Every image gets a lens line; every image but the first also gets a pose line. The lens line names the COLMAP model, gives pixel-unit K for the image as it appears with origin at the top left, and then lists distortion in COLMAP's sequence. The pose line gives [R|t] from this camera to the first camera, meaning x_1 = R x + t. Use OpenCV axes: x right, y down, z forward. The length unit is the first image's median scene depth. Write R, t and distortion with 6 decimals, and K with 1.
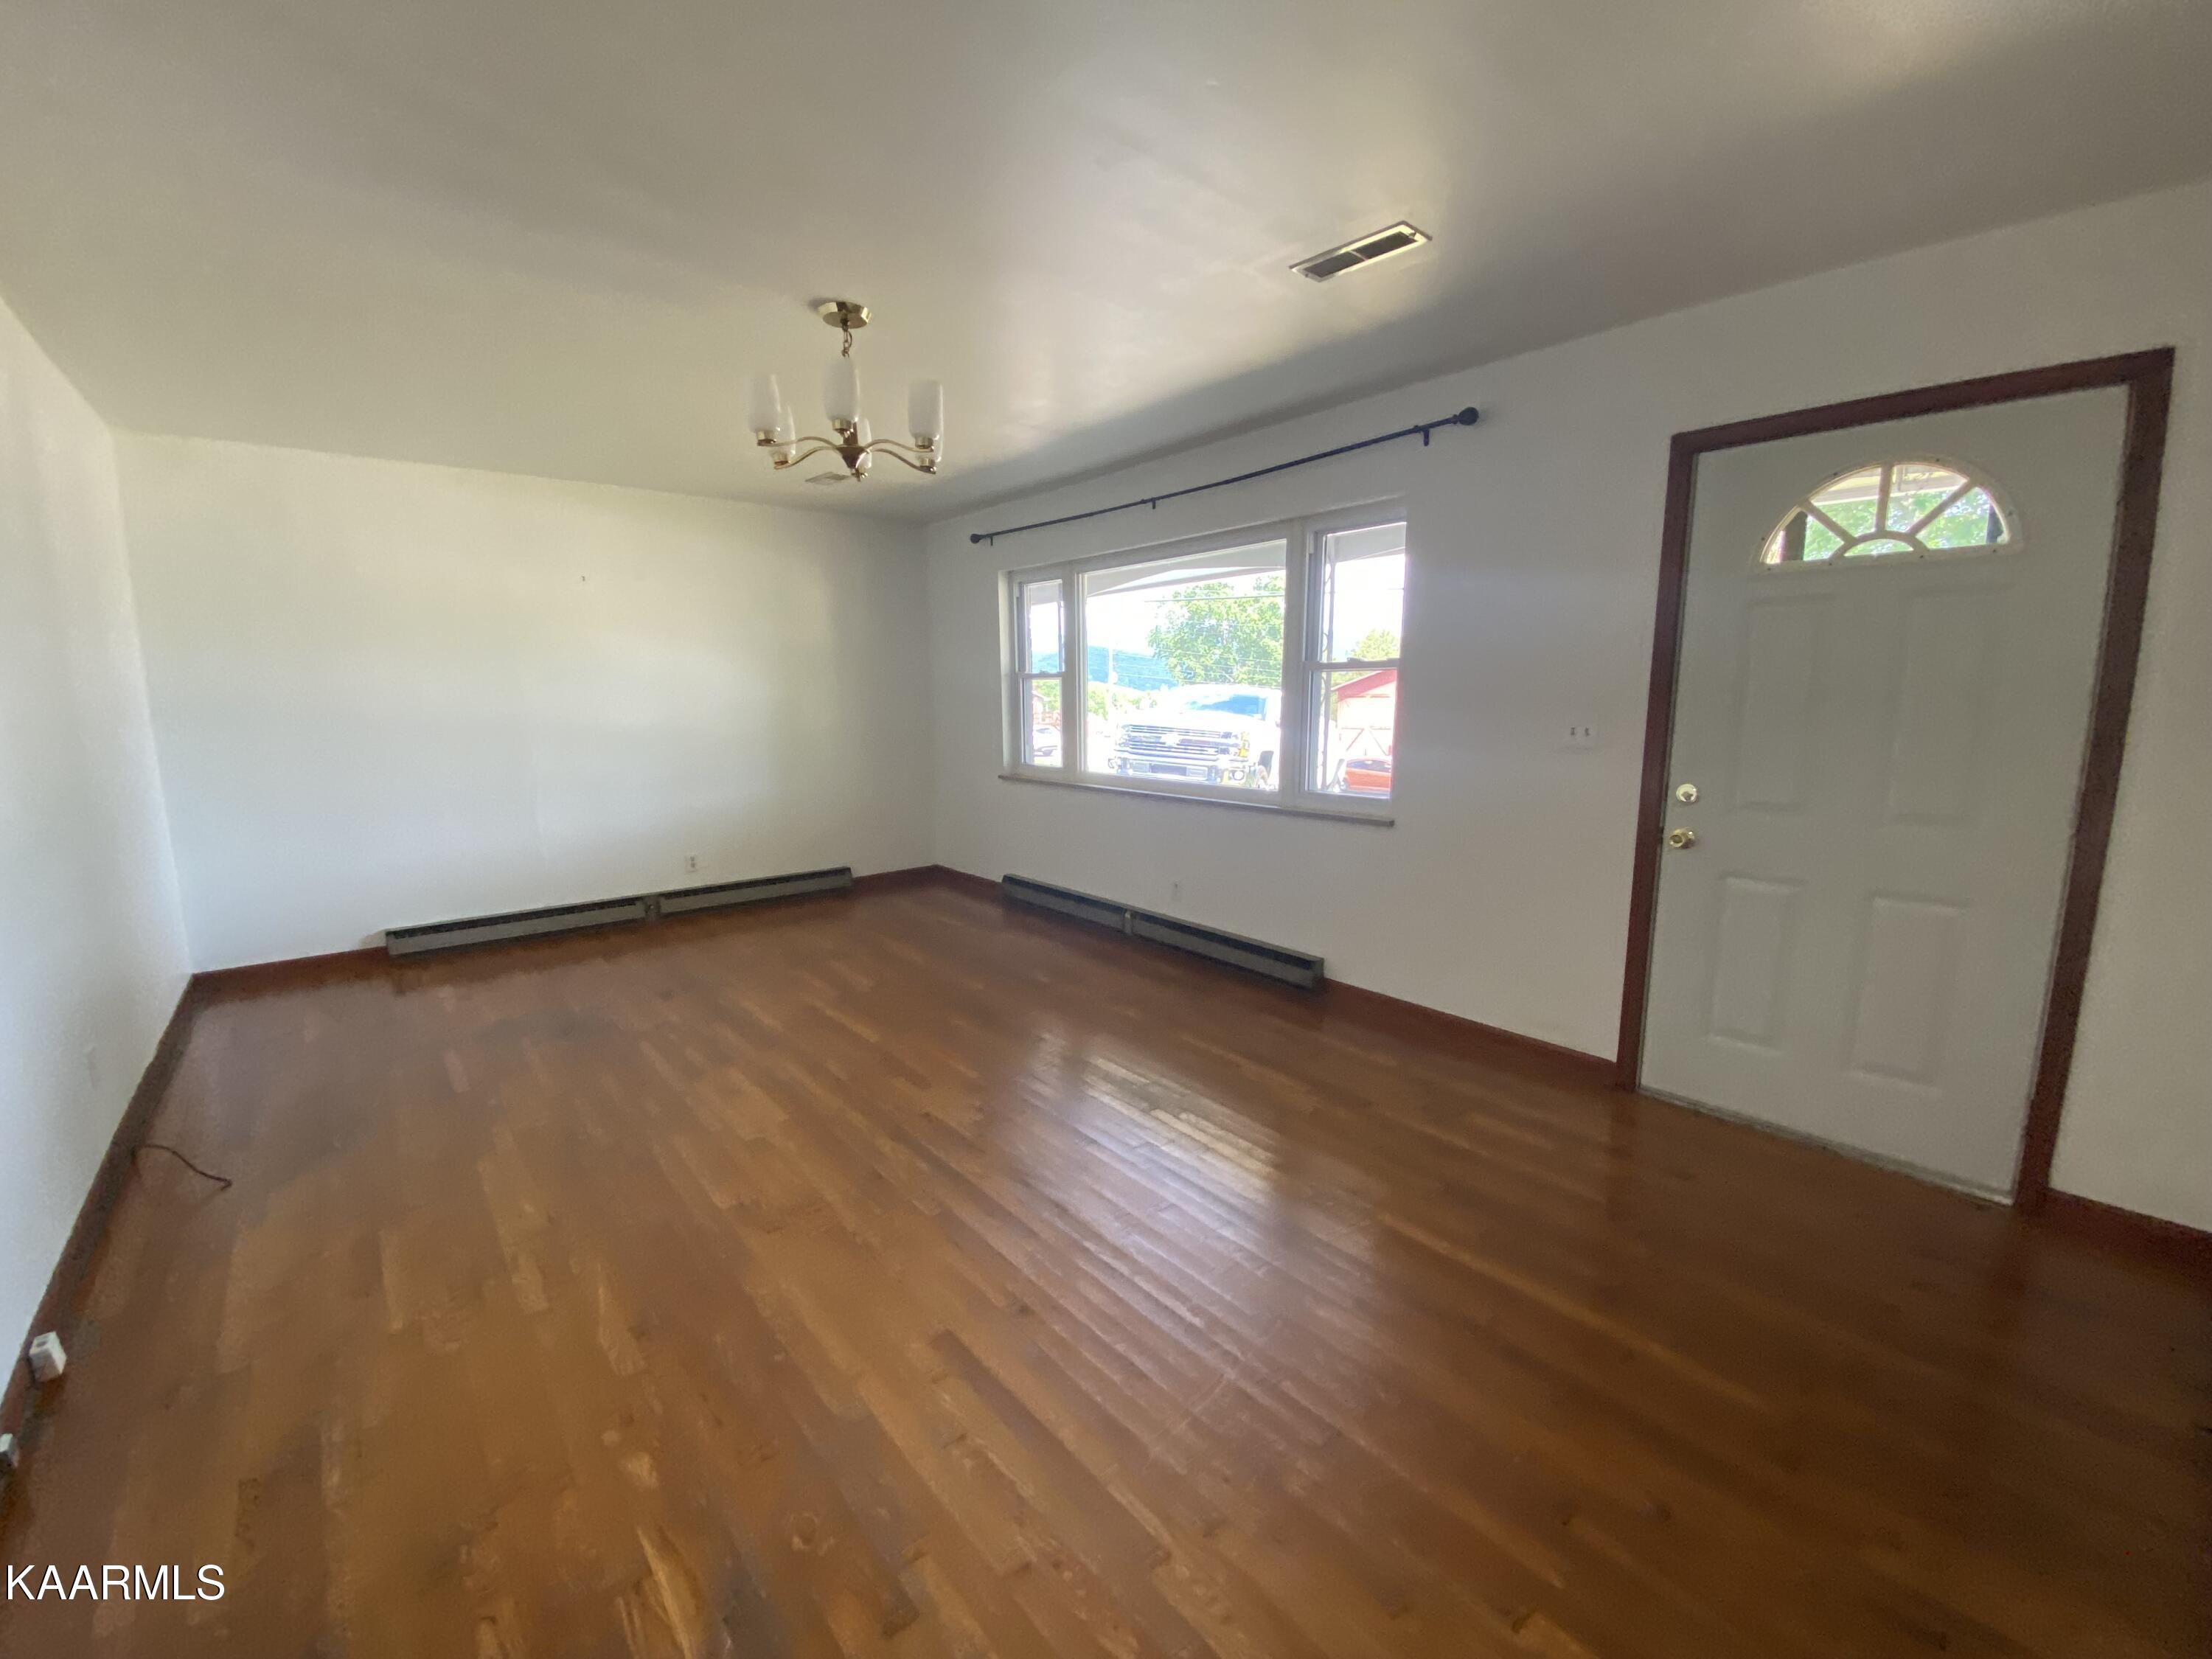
lens RADIAL K [[899.5, 0, 1093.9], [0, 899.5, 831.6], [0, 0, 1]] dist [0.004144, -0.012959]
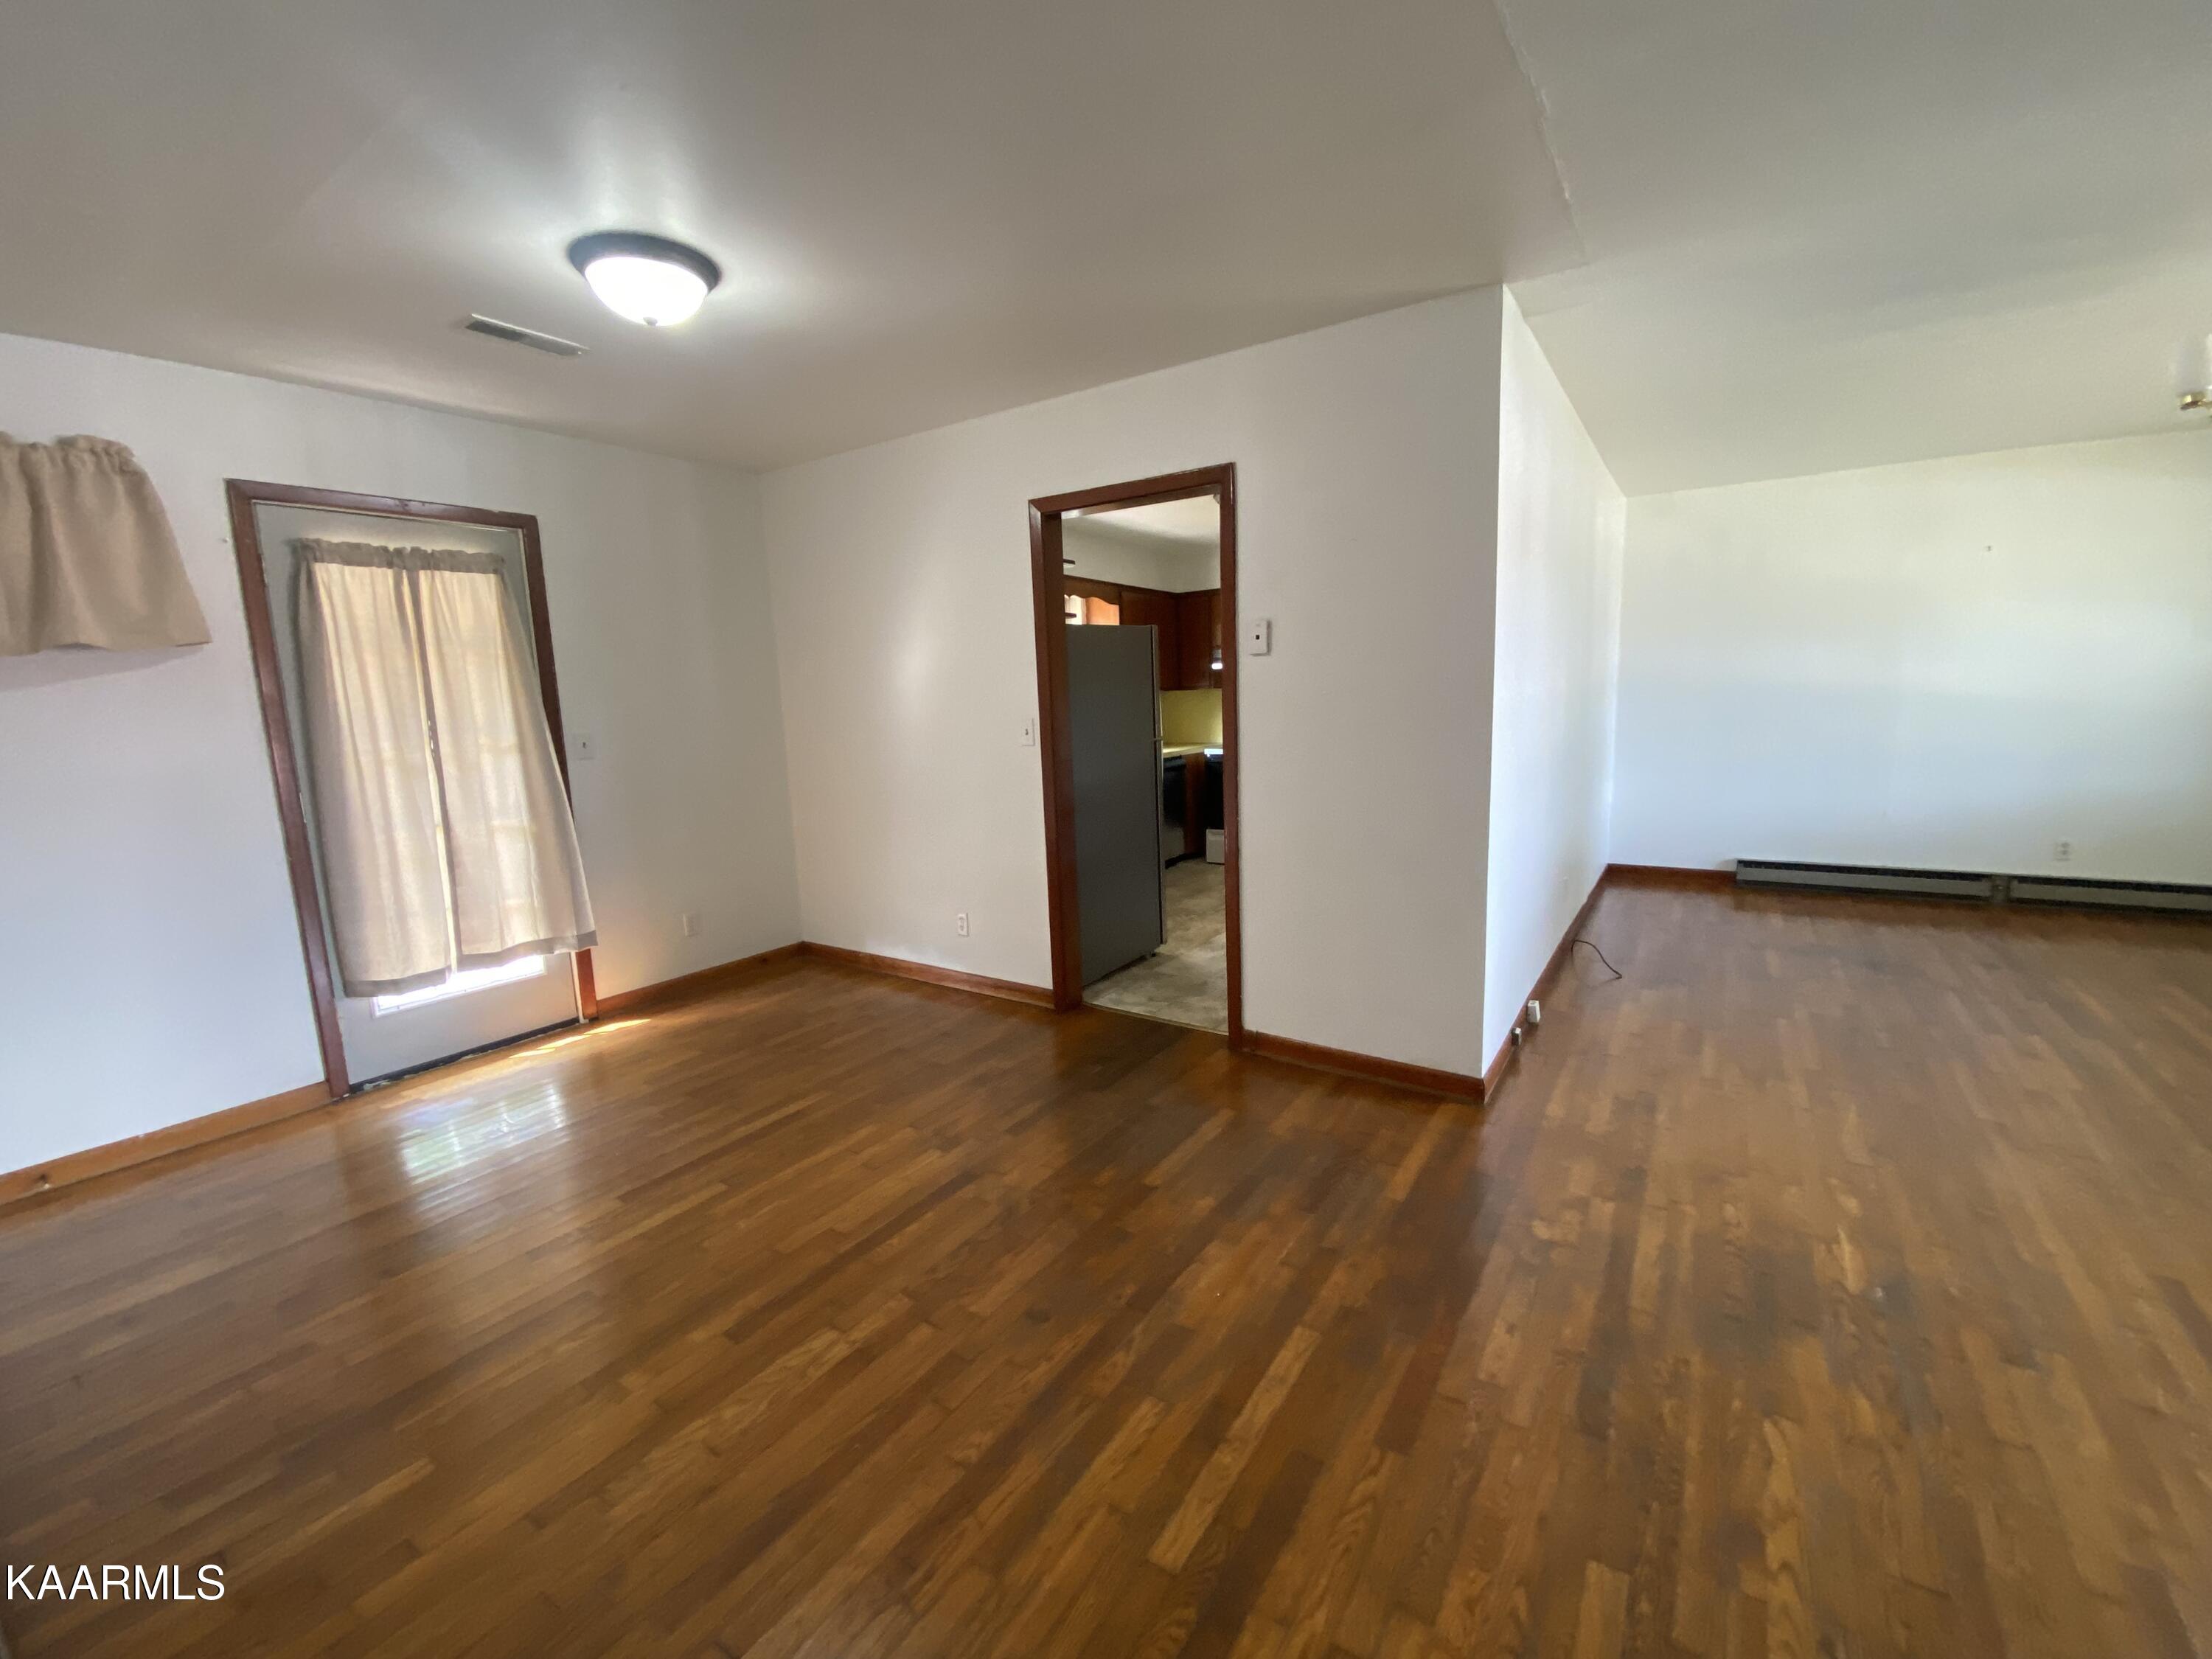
lens RADIAL K [[899.5, 0, 1141.6], [0, 899.5, 812.4], [0, 0, 1]] dist [0.004144, -0.012959]
pose [[0.299733, 0.134550, -0.944487, 0.214192], [-0.126867, 0.986834, 0.100322, 0.048266], [0.945550, 0.089754, 0.312856, -0.291631]]
